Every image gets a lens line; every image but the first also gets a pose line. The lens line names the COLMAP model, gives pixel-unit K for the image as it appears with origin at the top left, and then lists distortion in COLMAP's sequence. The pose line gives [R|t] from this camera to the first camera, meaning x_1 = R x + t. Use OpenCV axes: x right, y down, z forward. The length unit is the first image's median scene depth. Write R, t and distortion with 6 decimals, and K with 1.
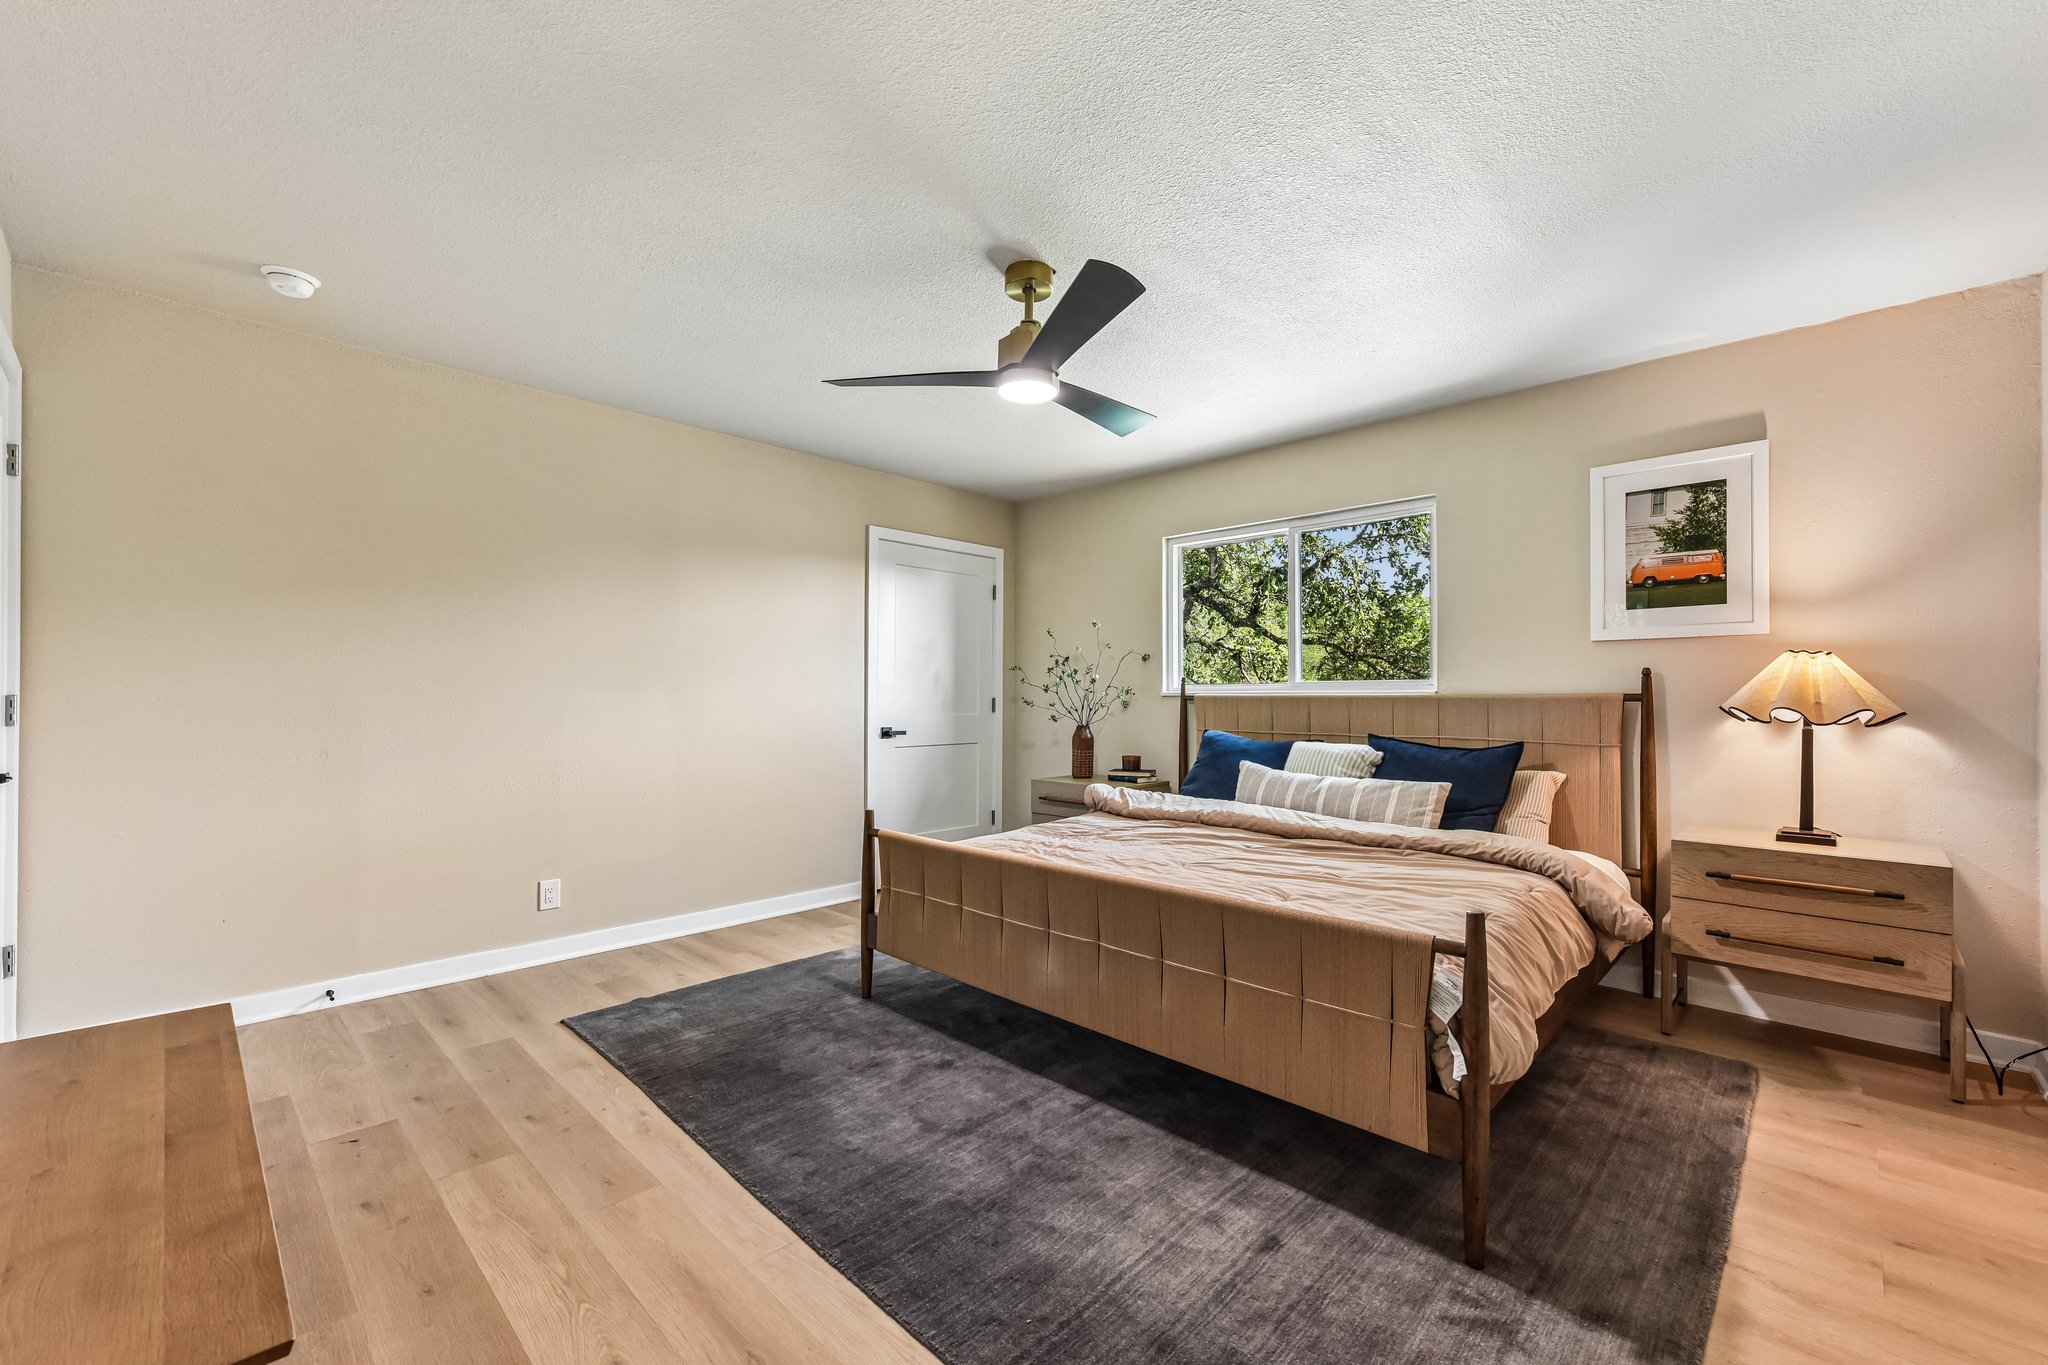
lens RADIAL K [[810.4, 0, 1066.3], [0, 810.4, 691.3], [0, 0, 1]] dist [0.010670, -0.001993]
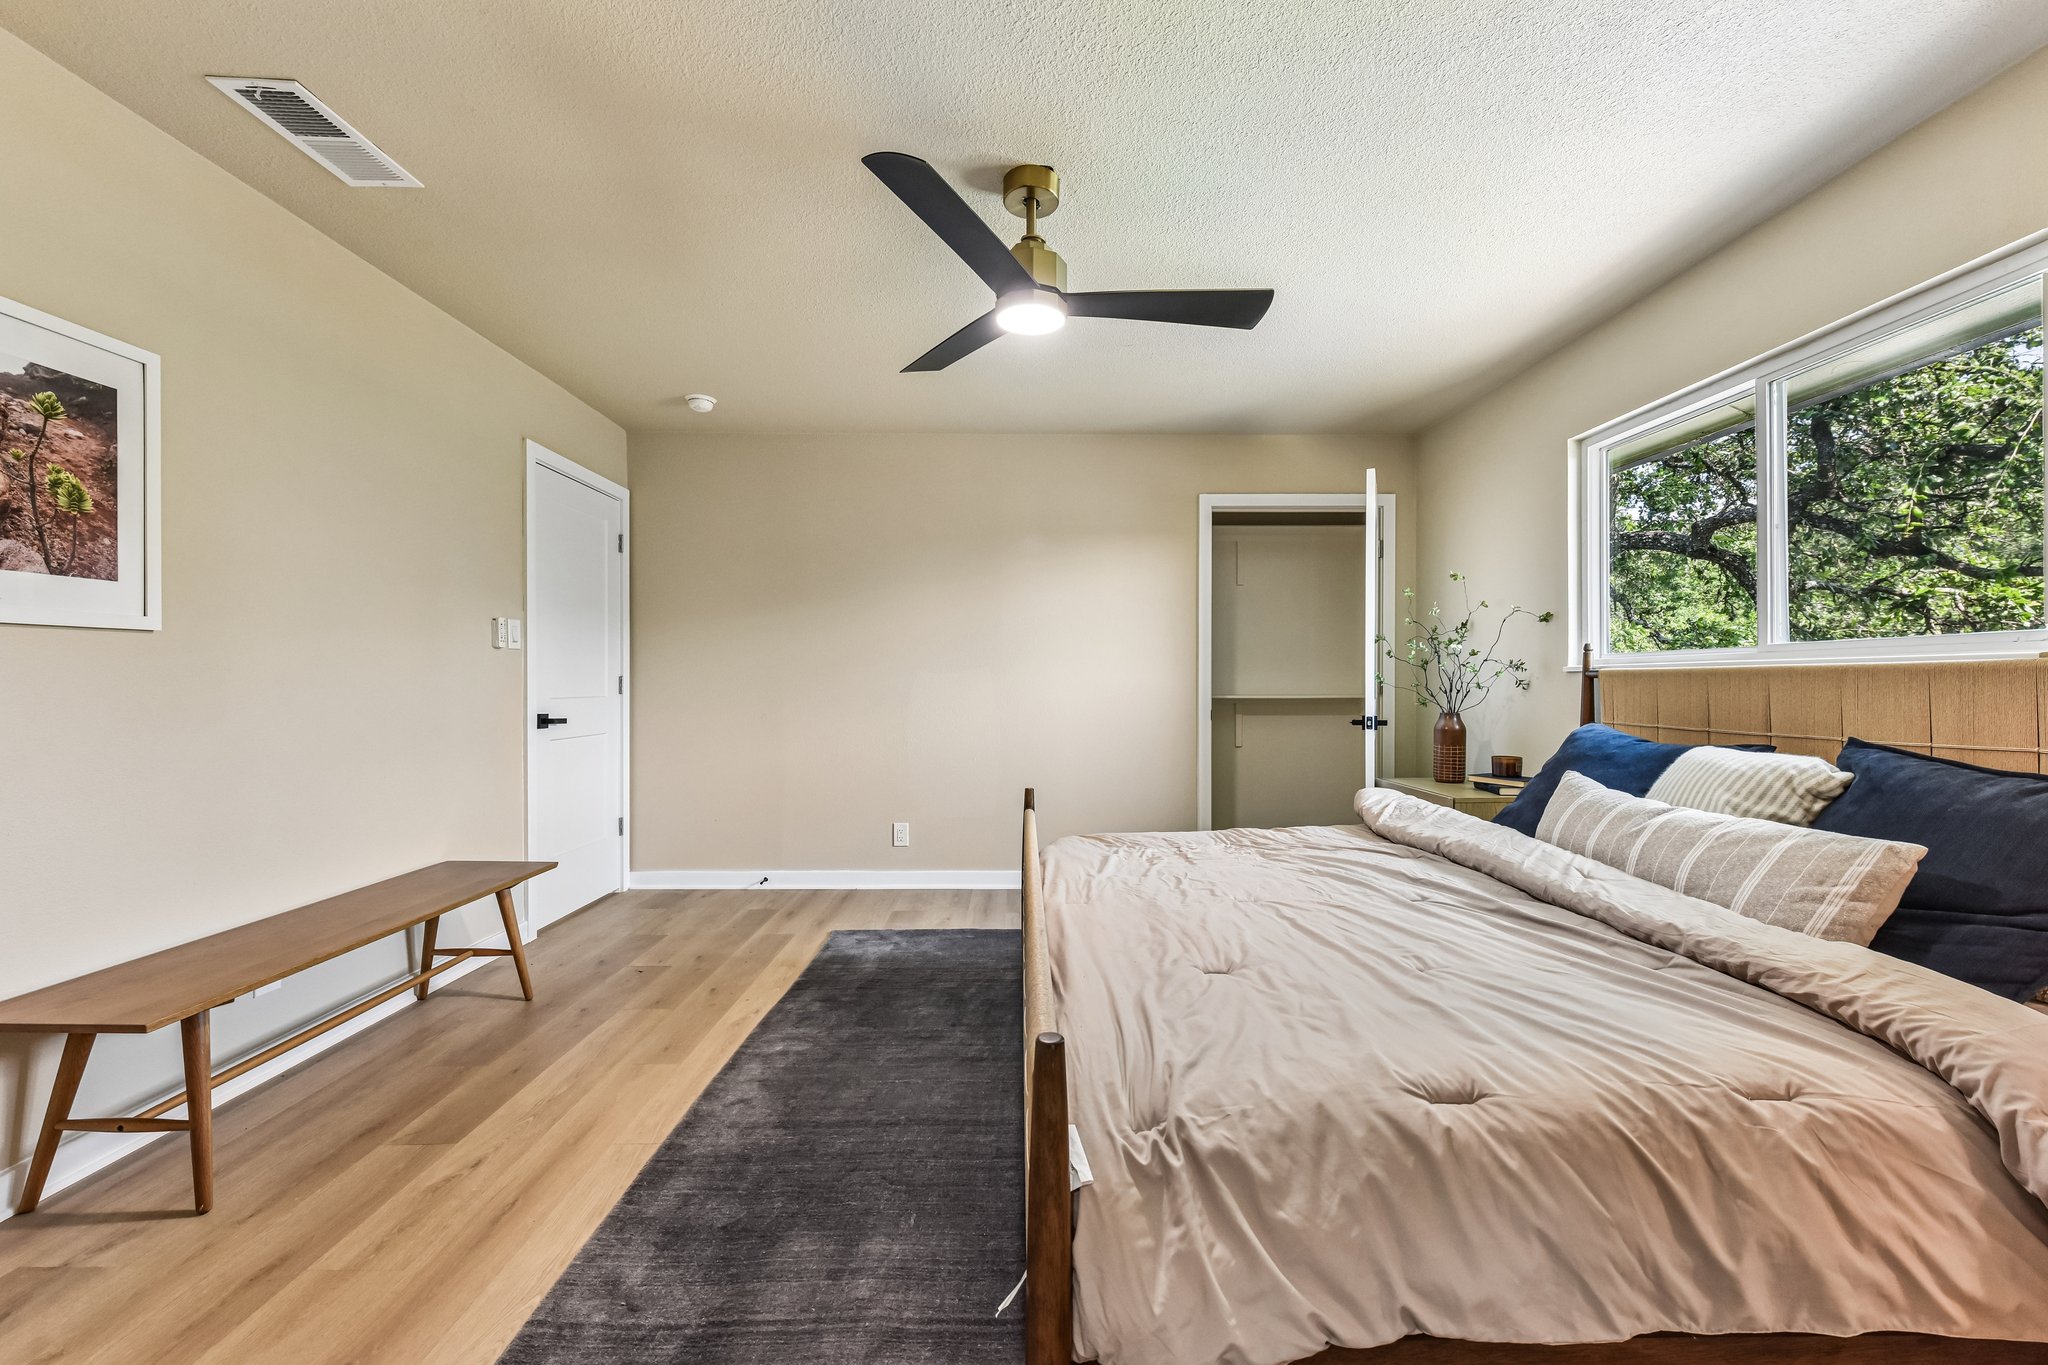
lens RADIAL K [[810.4, 0, 1051.6], [0, 810.4, 697.6], [0, 0, 1]] dist [0.010670, -0.001993]
pose [[0.703159, 0.009212, -0.710973, 0.455329], [0.008516, 0.999735, 0.021375, 0.012829], [0.710981, -0.021085, 0.702895, 0.313056]]
